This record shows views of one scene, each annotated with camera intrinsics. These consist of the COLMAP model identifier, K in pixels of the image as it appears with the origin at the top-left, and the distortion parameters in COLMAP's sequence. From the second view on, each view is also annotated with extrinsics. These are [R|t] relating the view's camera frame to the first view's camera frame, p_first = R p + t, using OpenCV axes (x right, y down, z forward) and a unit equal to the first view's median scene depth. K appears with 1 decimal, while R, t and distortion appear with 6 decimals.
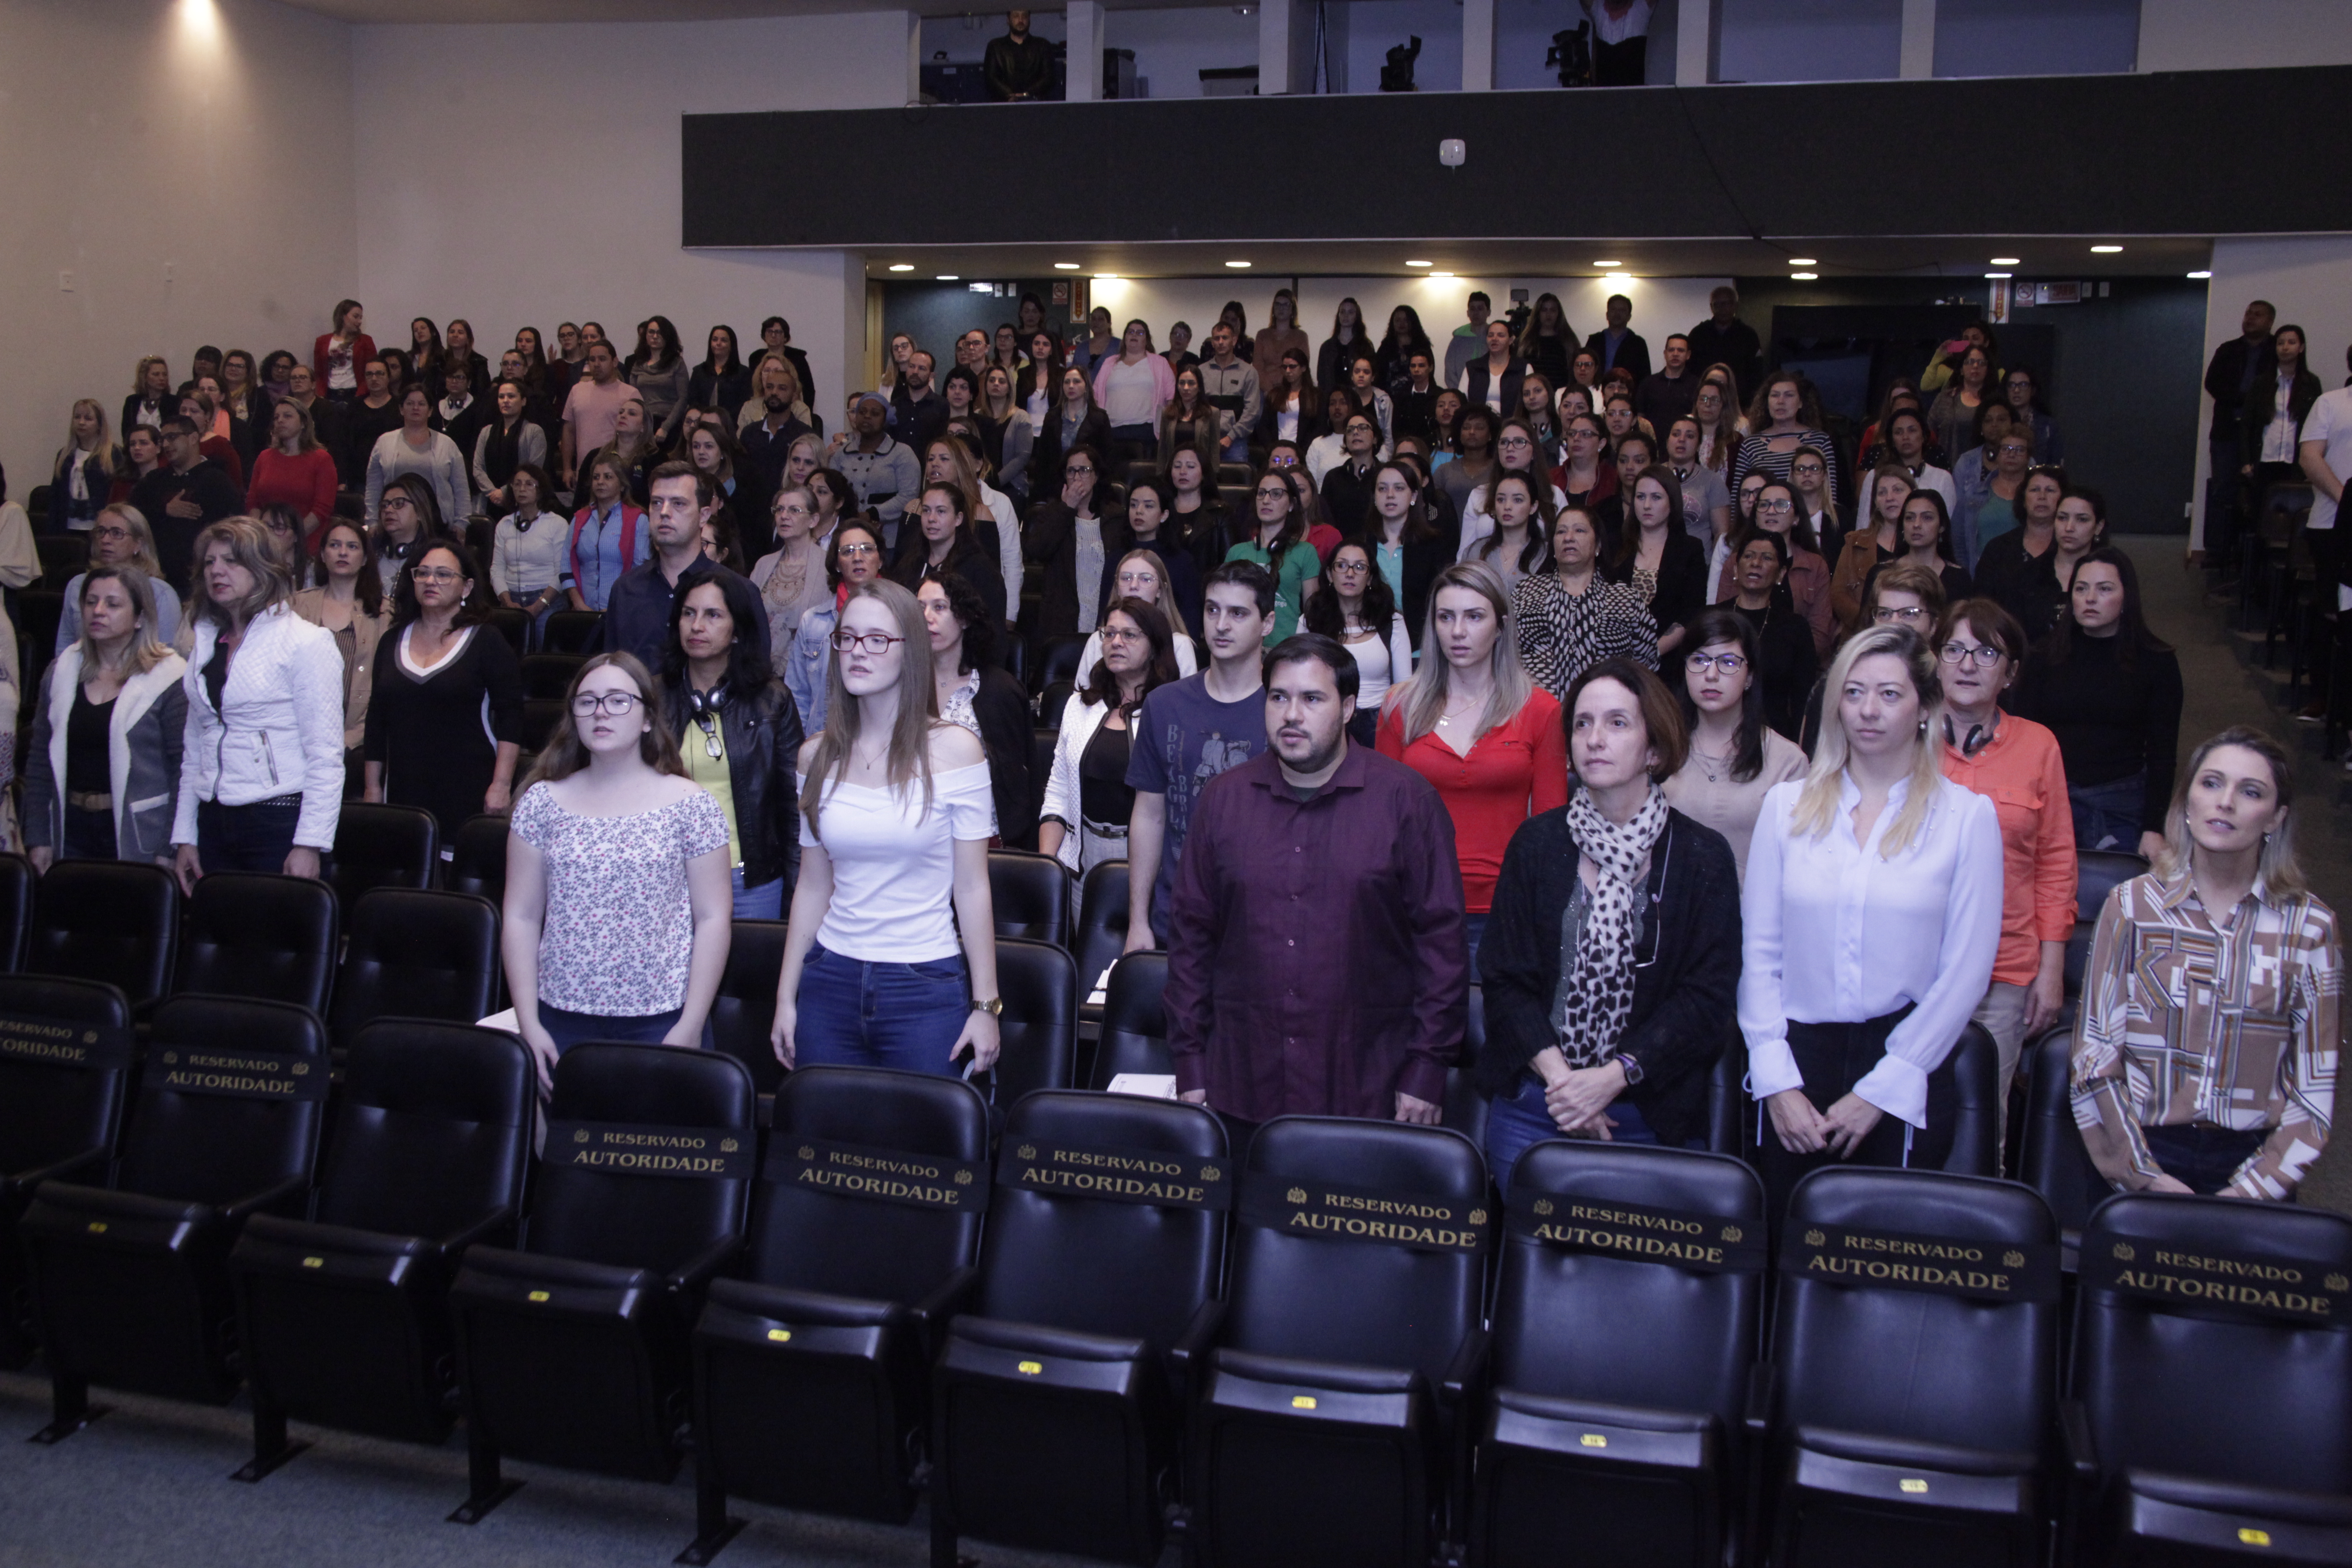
lens RADIAL K [[2280.2, 0, 1176.0], [0, 2280.2, 784.0], [0, 0, 1]] dist [-0.112092, 0.022382]
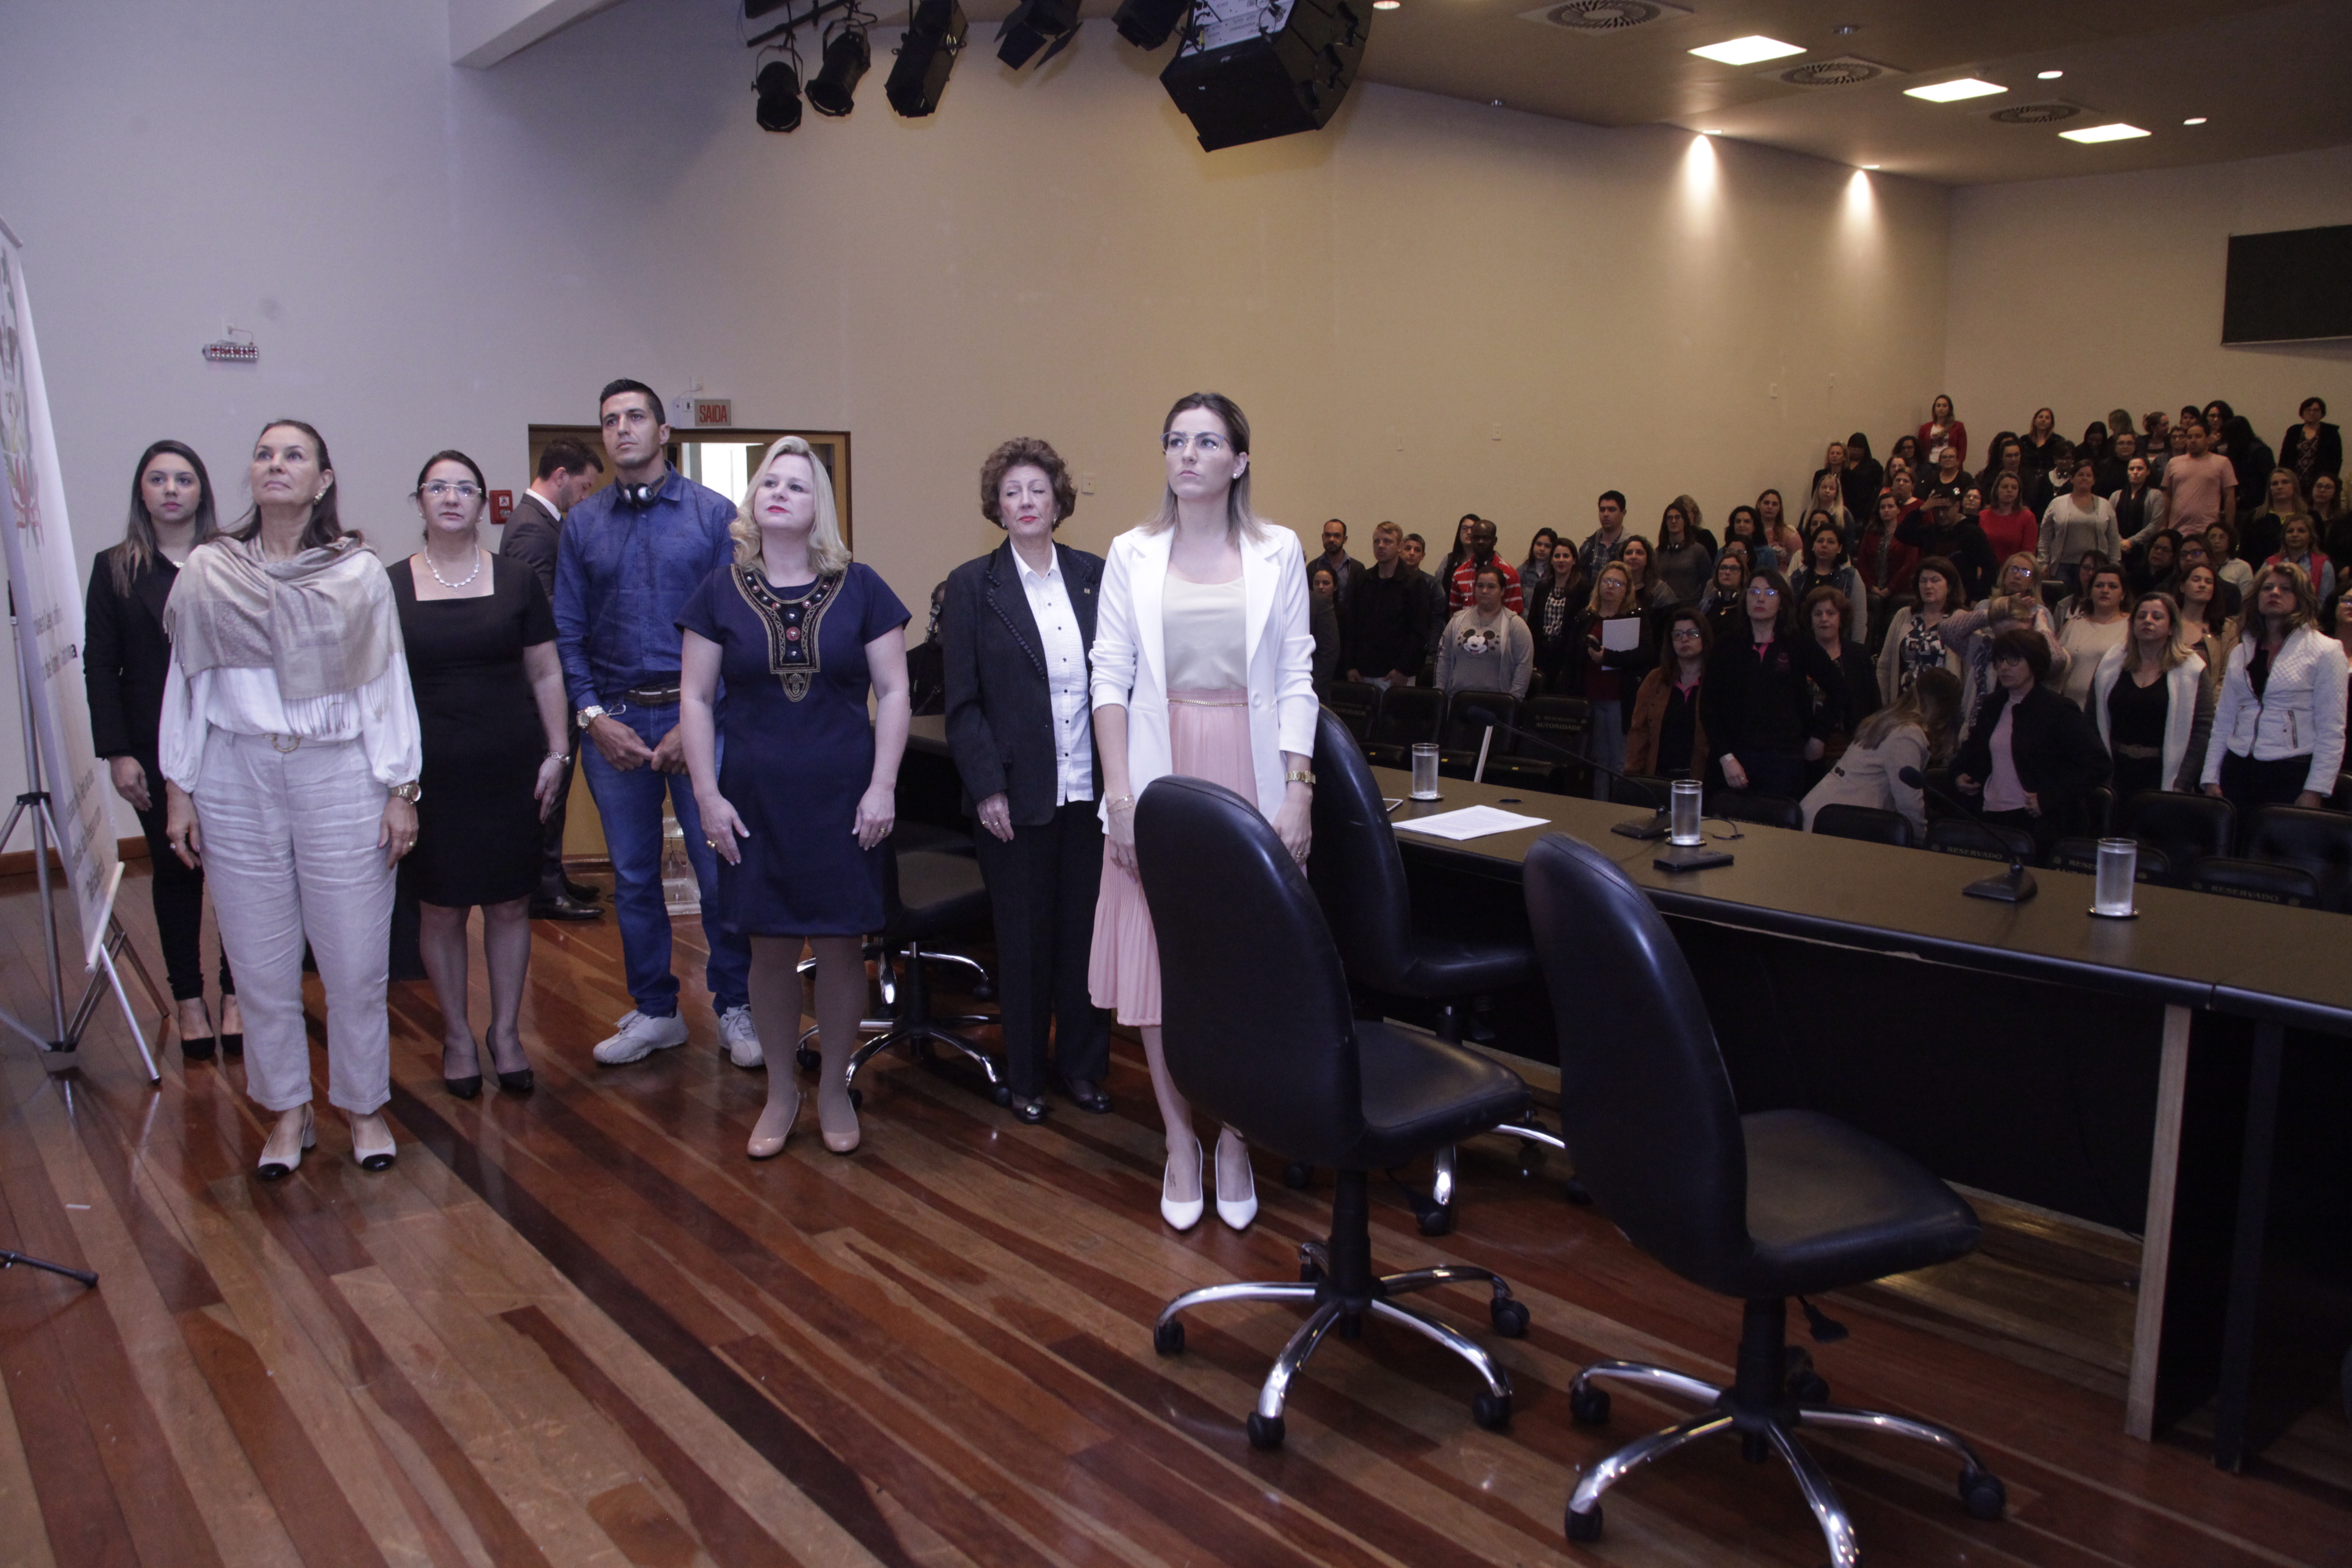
lens RADIAL K [[1858.4, 0, 1176.0], [0, 1858.4, 784.0], [0, 0, 1]] dist [-0.168877, 0.128710]
pose [[0.815756, 0.053053, -0.575958, -0.329486], [-0.050395, 0.998517, 0.020599, 0.036714], [0.576197, 0.012222, 0.817220, -0.362455]]
